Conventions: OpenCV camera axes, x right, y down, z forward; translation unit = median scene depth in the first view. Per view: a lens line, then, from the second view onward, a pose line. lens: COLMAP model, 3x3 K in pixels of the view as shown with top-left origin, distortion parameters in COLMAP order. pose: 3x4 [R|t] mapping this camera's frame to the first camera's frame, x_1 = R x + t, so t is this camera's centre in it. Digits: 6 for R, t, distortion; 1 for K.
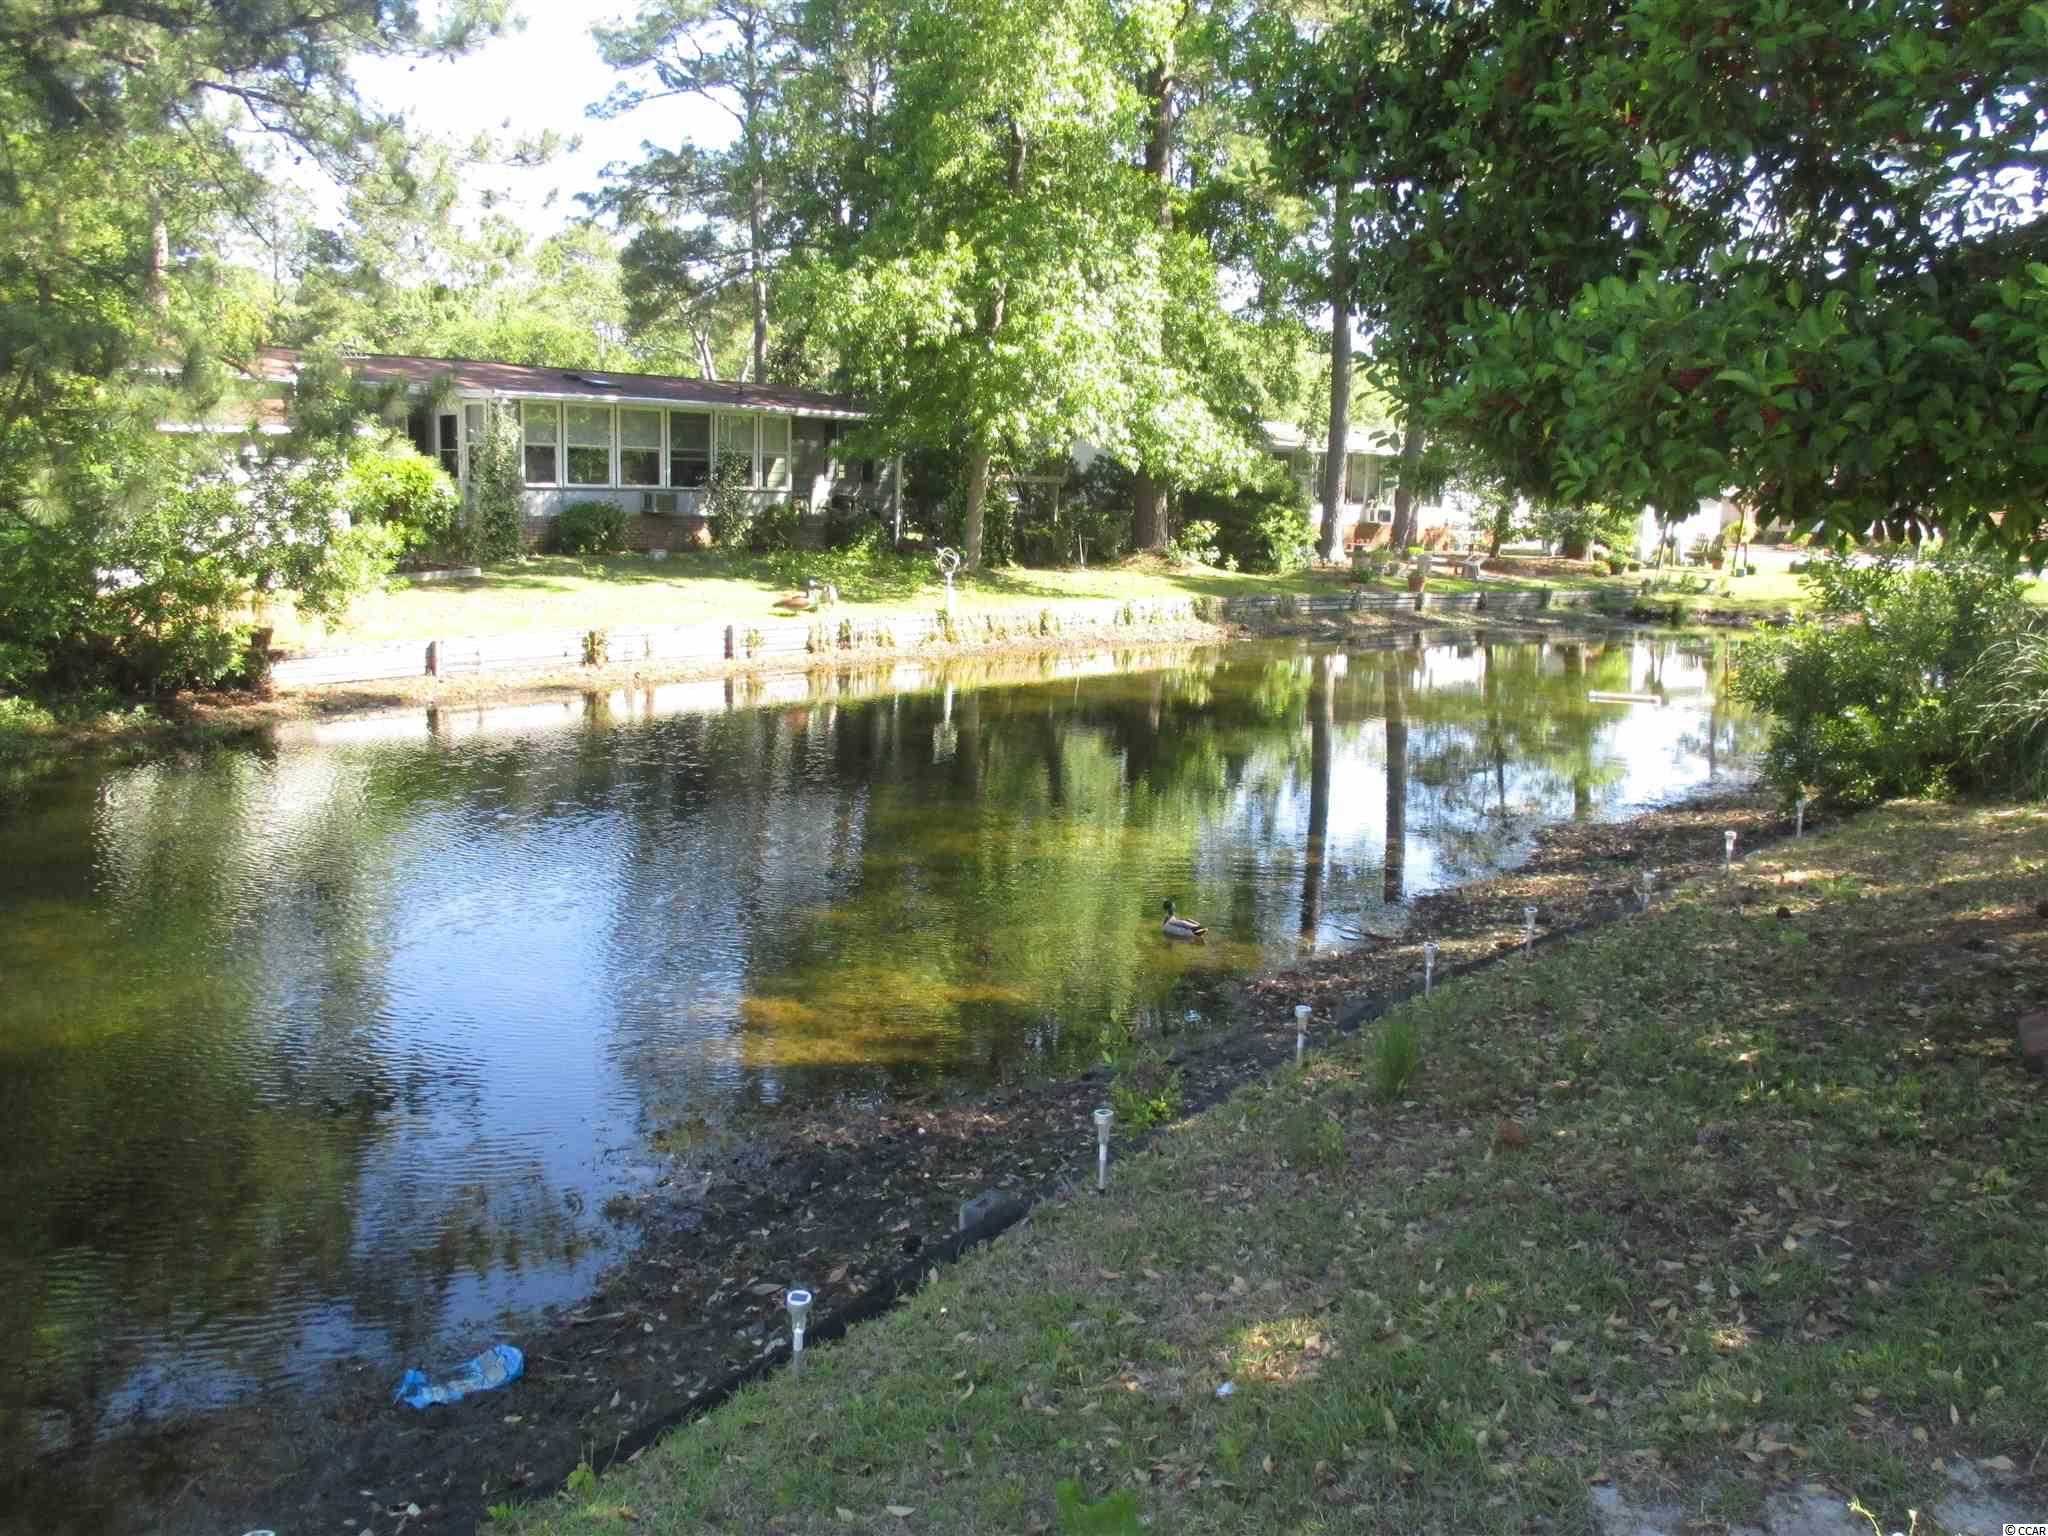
lens RADIAL K [[1722.2, 0, 1065.2], [0, 1722.2, 780.0], [0, 0, 1]] dist [-0.044666, -0.004086]
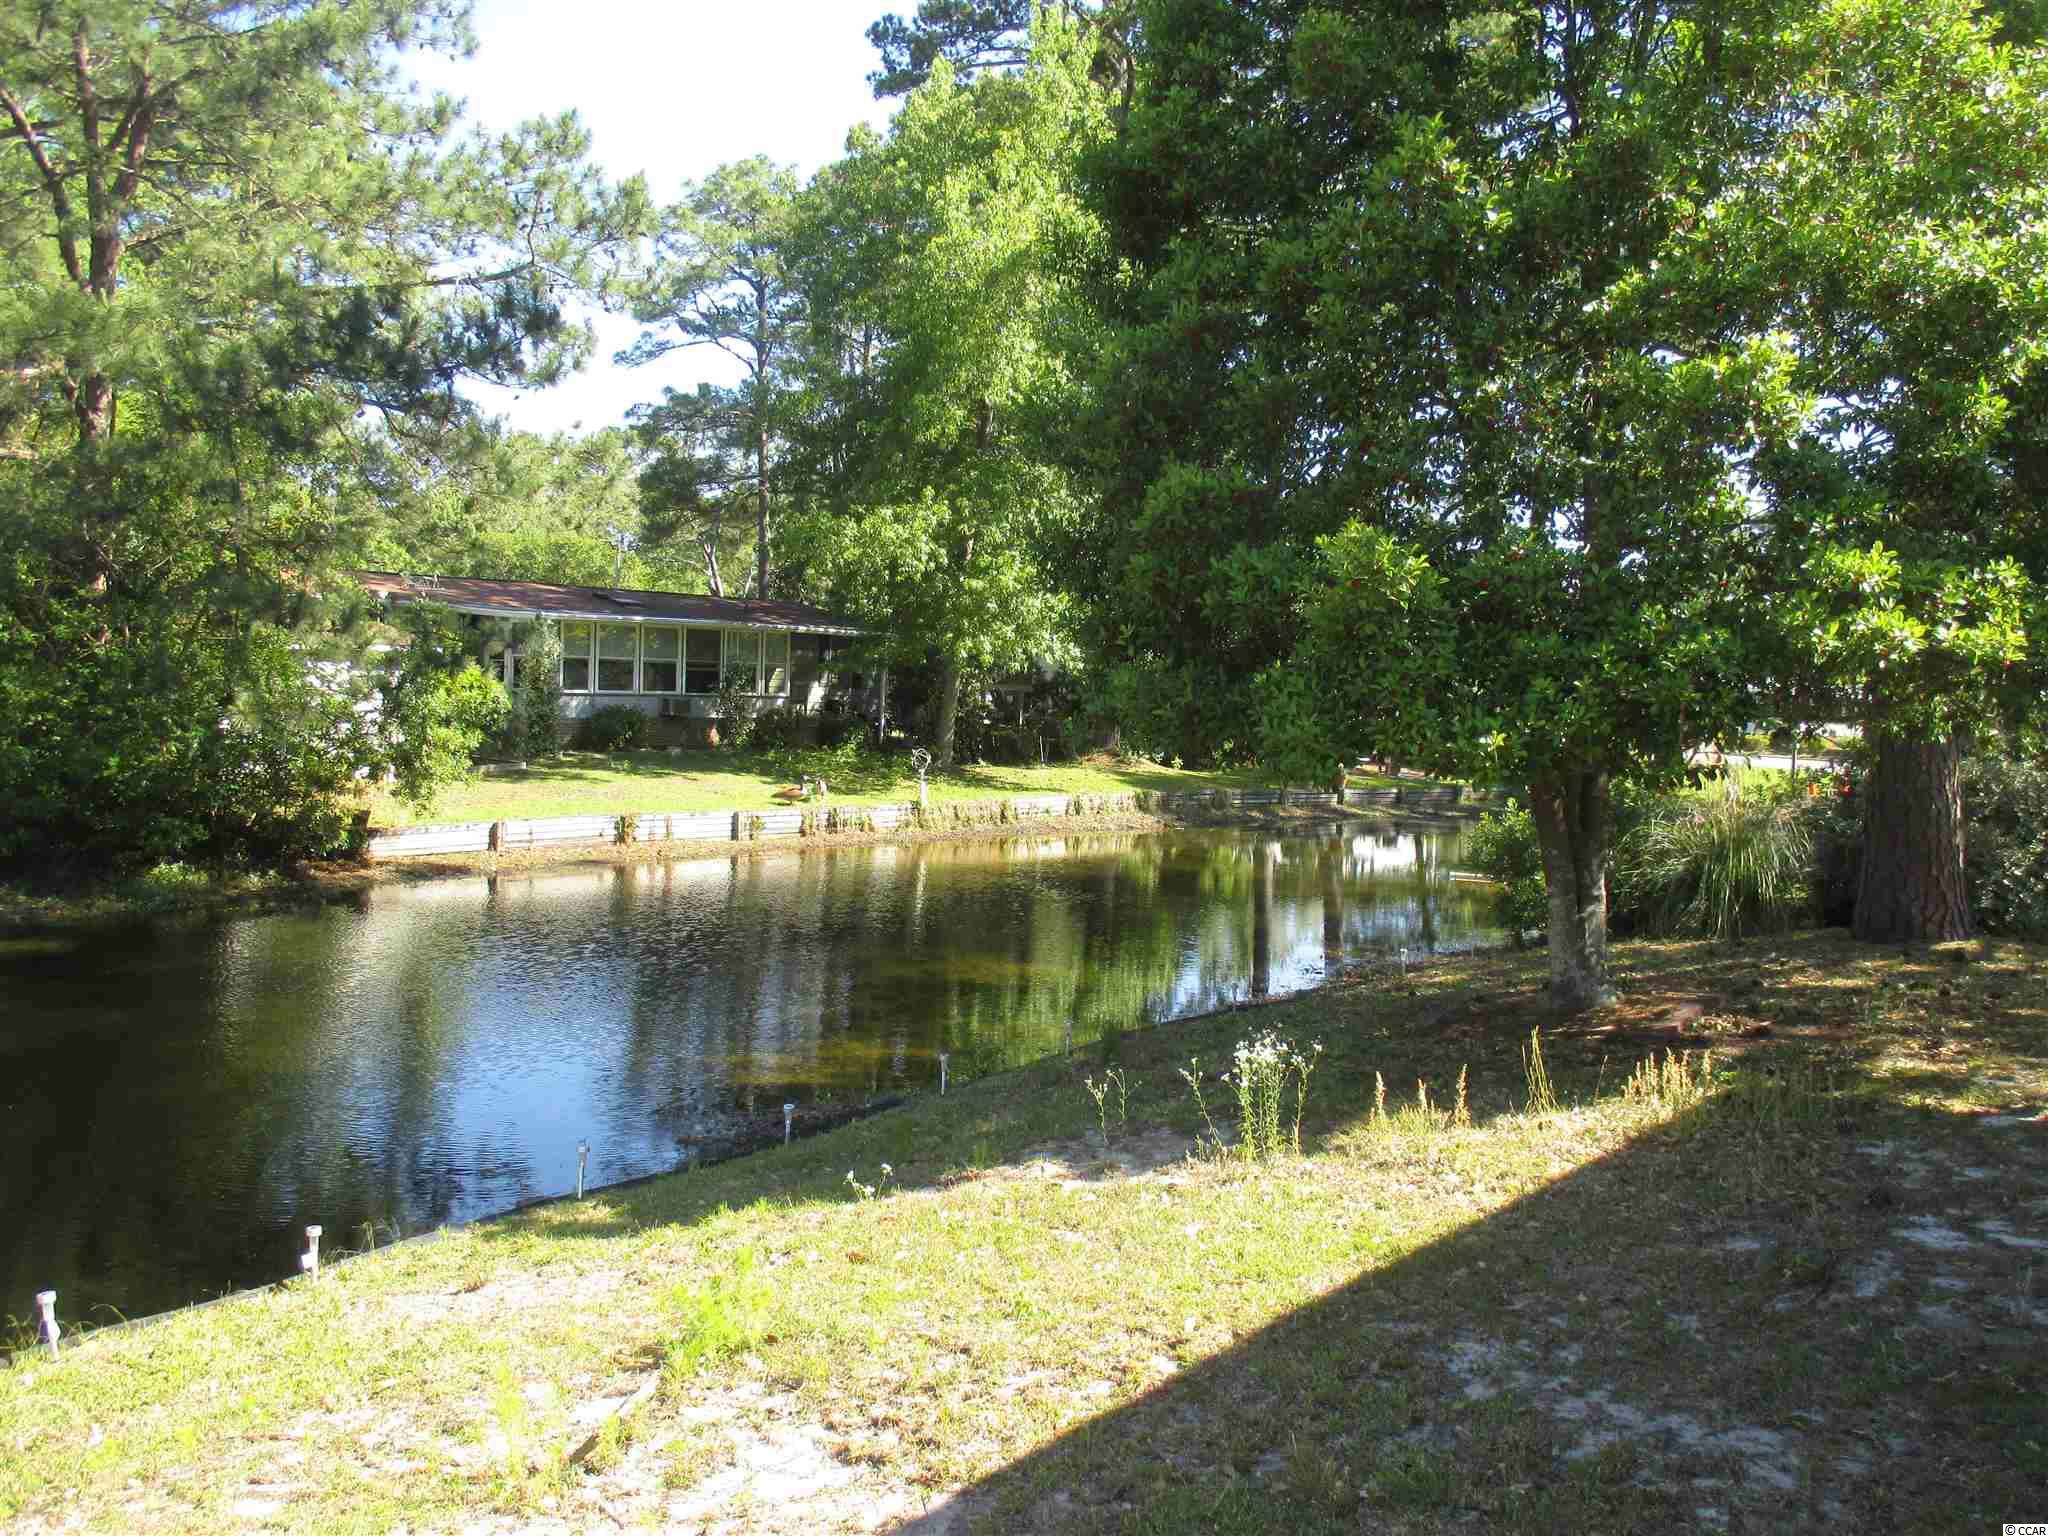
lens RADIAL K [[1722.2, 0, 1065.2], [0, 1722.2, 780.0], [0, 0, 1]] dist [-0.044666, -0.004086]
pose [[0.999968, 0.007008, 0.003887, 0.023934], [-0.006535, 0.993830, -0.110720, 0.015309], [-0.004639, 0.110691, 0.993844, -0.158640]]
